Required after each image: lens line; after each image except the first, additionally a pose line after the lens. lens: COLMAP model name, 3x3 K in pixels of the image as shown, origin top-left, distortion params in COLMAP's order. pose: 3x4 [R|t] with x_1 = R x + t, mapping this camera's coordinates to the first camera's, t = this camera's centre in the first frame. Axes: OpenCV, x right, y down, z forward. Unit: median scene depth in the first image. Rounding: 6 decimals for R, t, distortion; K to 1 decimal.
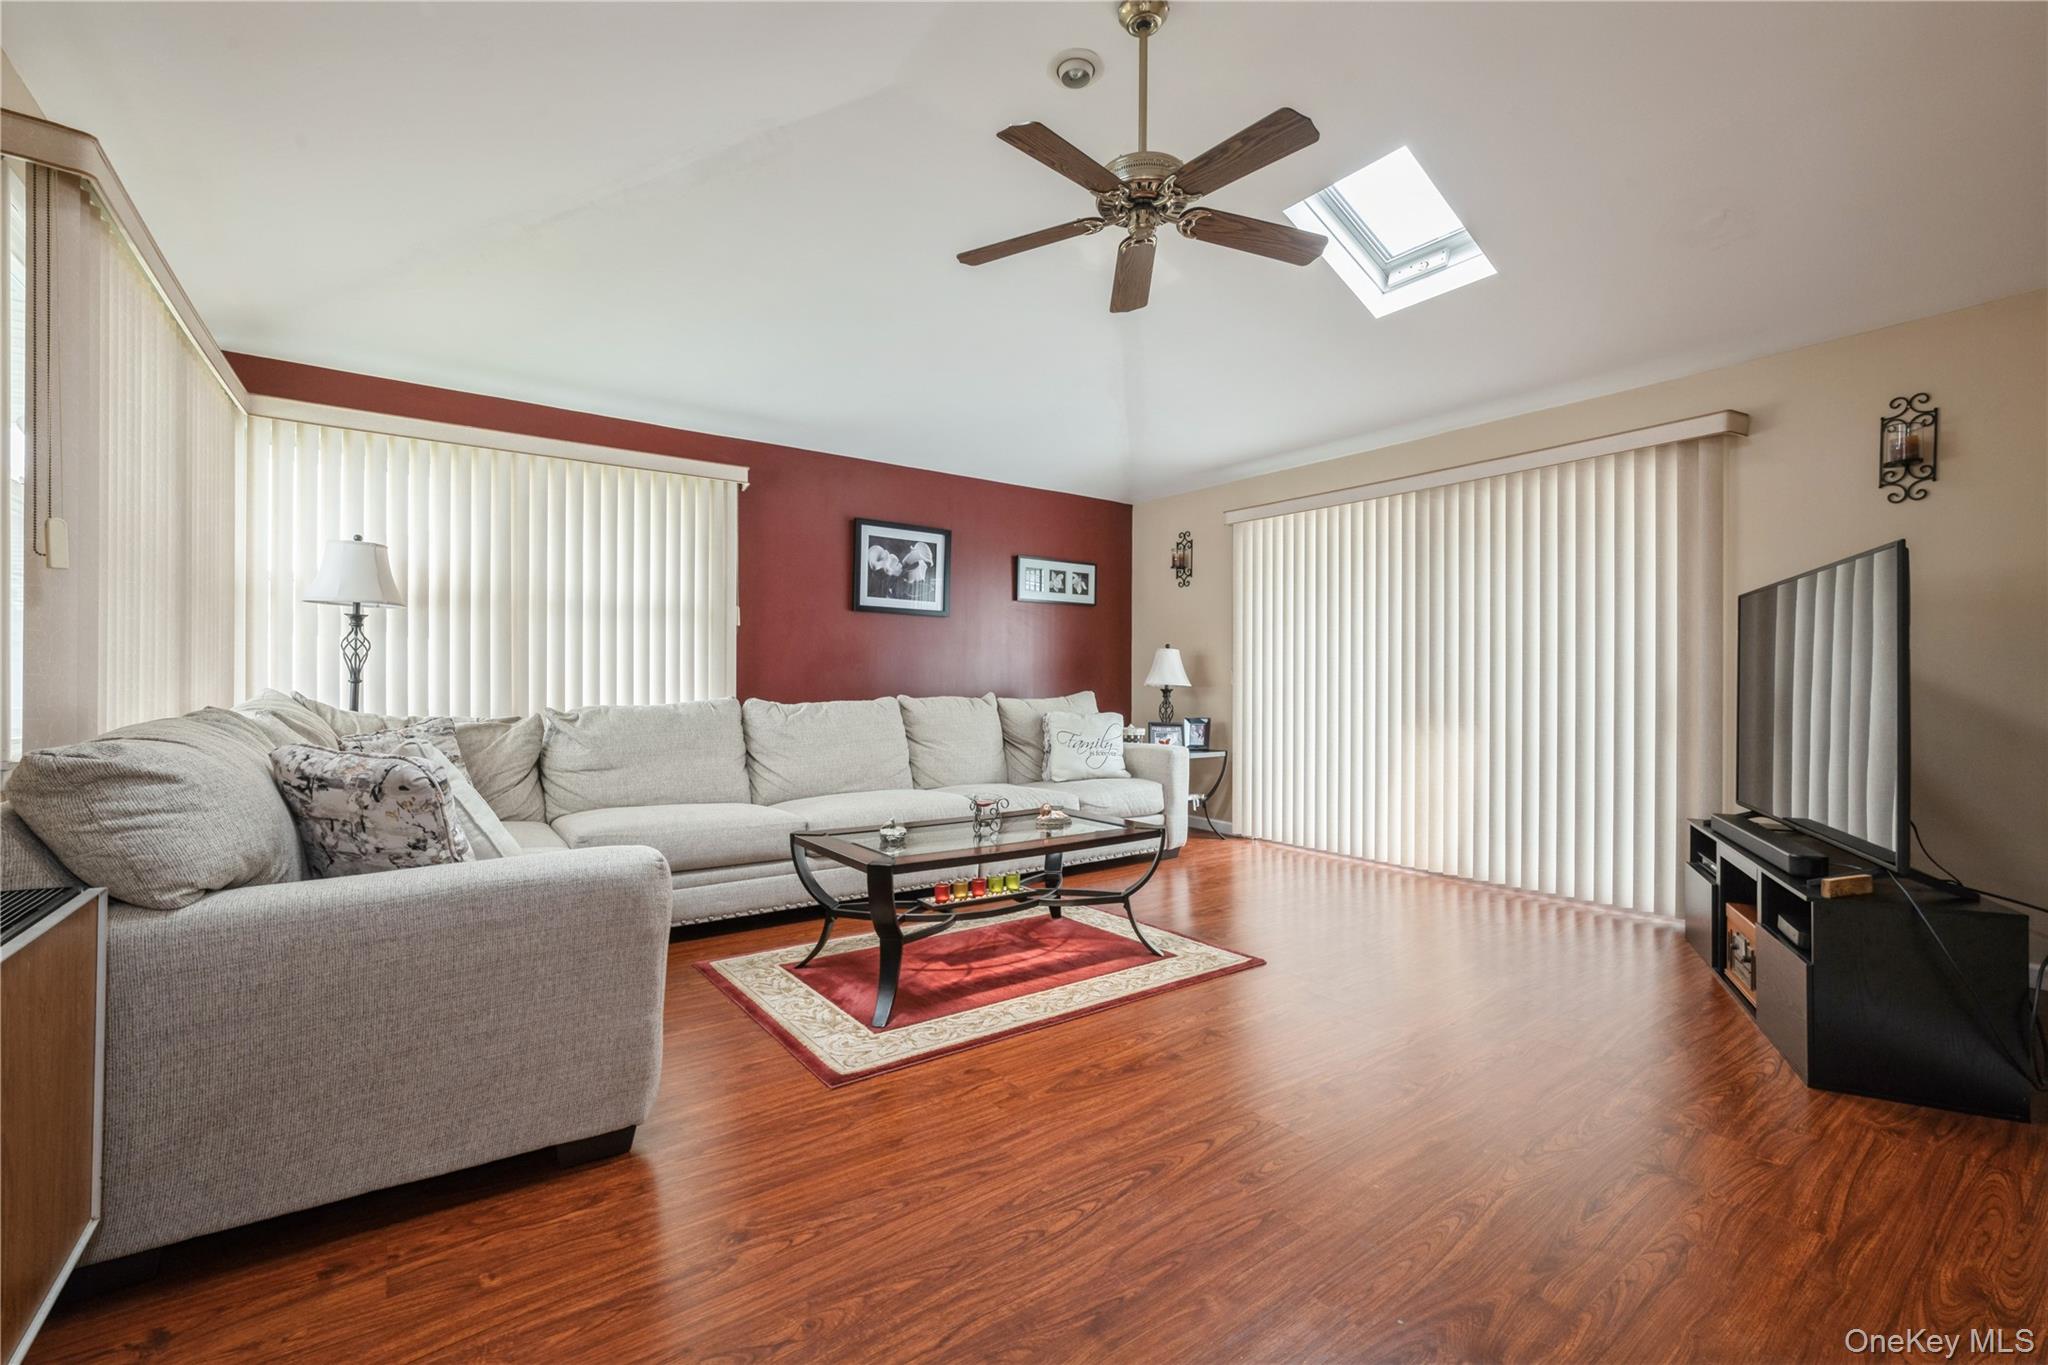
lens RADIAL K [[846.0, 0, 1022.7], [0, 846.0, 681.7], [0, 0, 1]] dist [-0.006603, 0.002448]
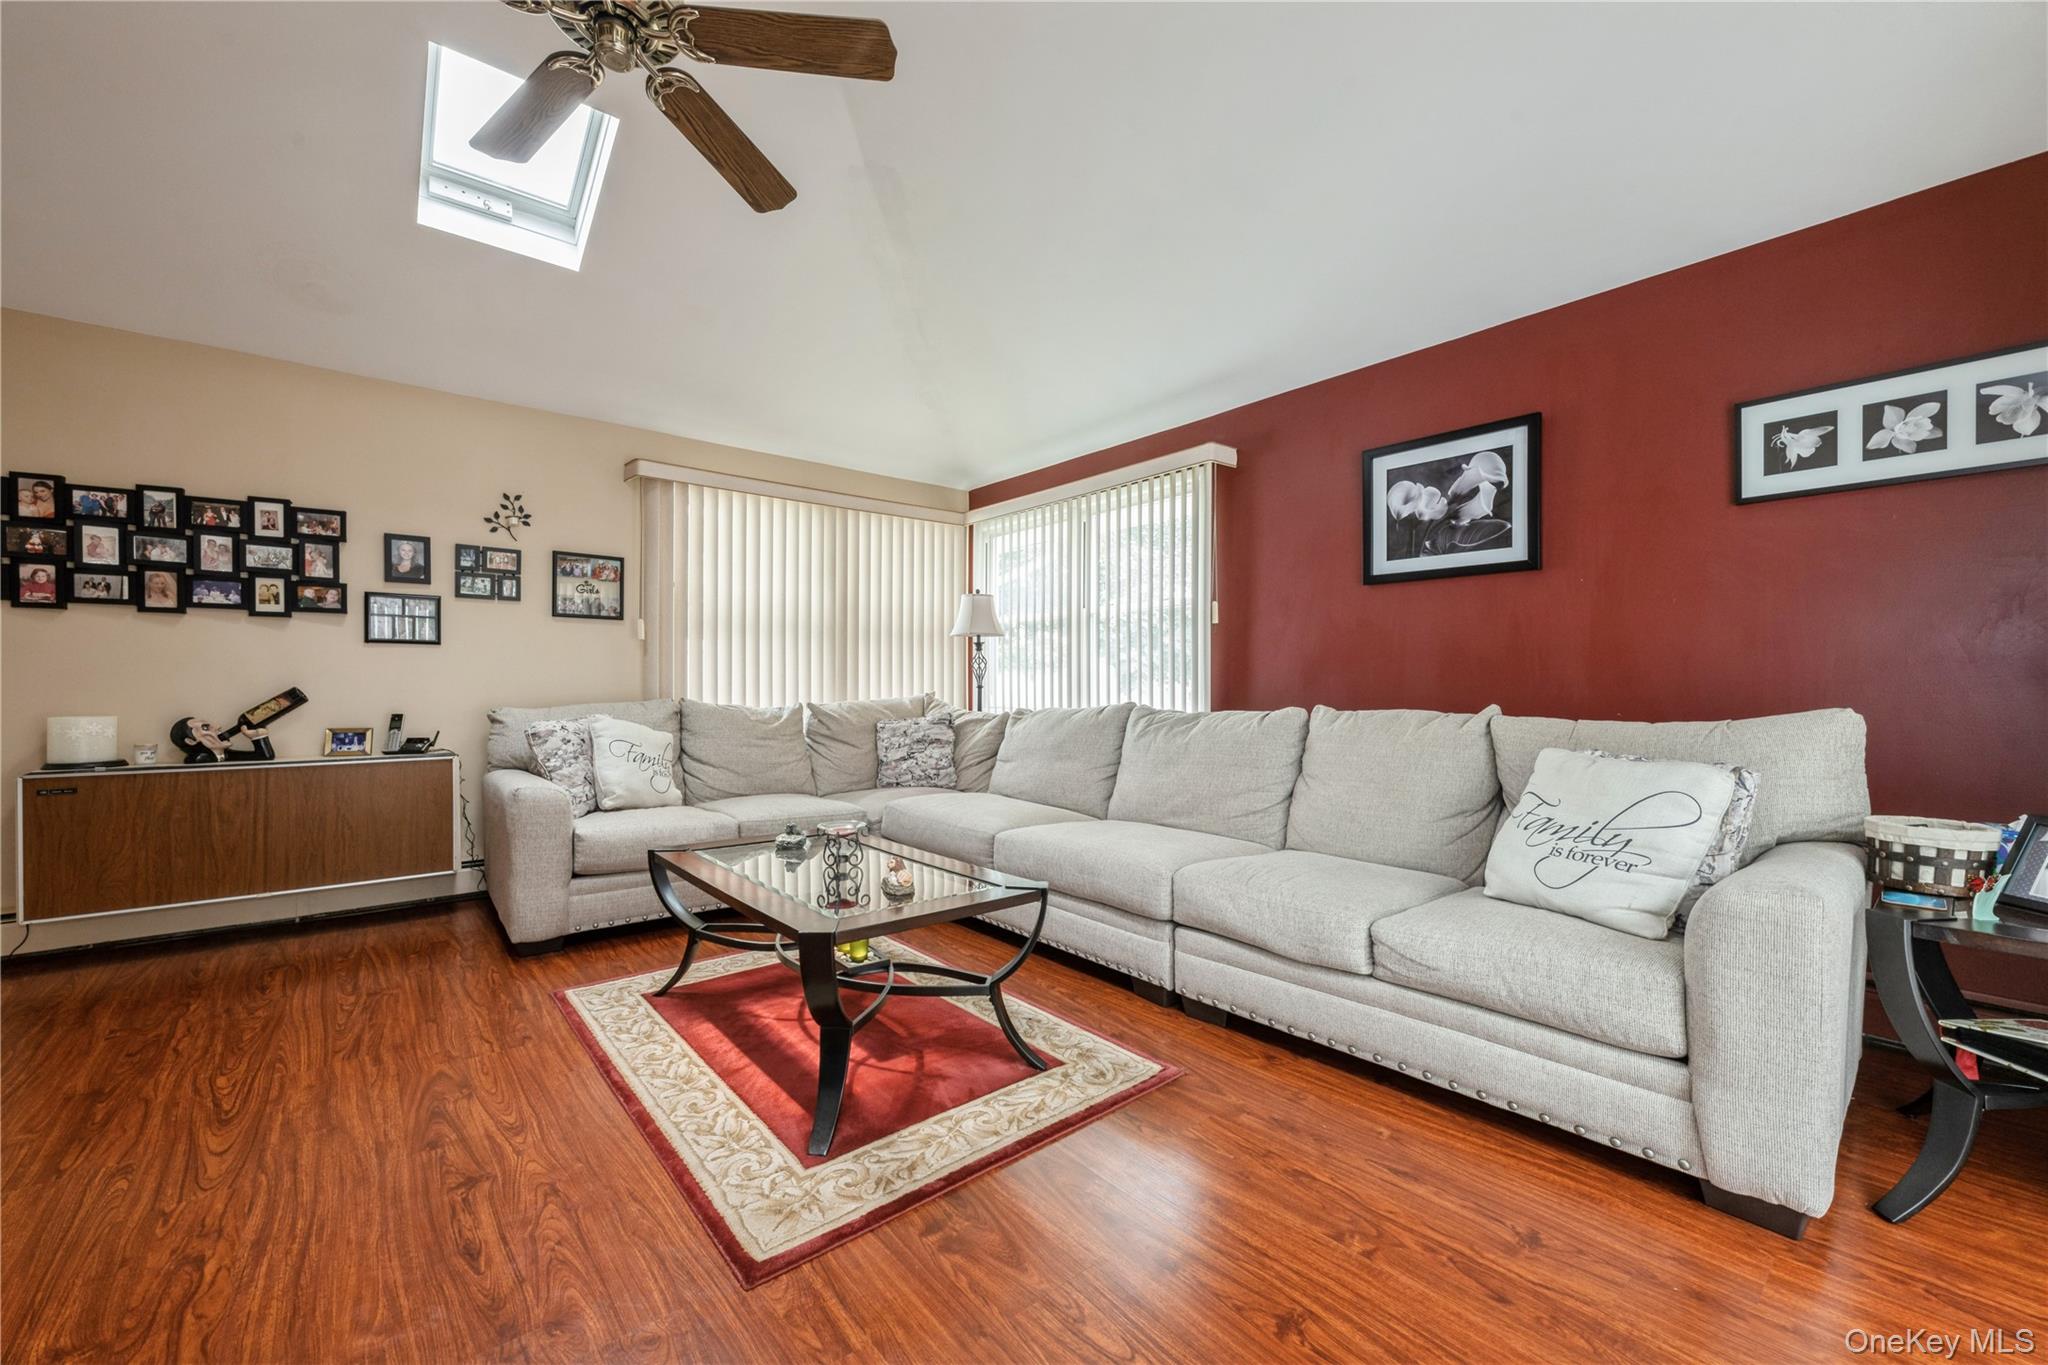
lens RADIAL K [[808.6, 0, 1034.9], [0, 808.6, 688.3], [0, 0, 1]] dist [-0.001737, -0.000261]
pose [[0.083795, -0.005159, -0.996470, 0.599383], [-0.002815, 0.999981, -0.005414, 0.008199], [0.996479, 0.003258, 0.083779, 0.908628]]
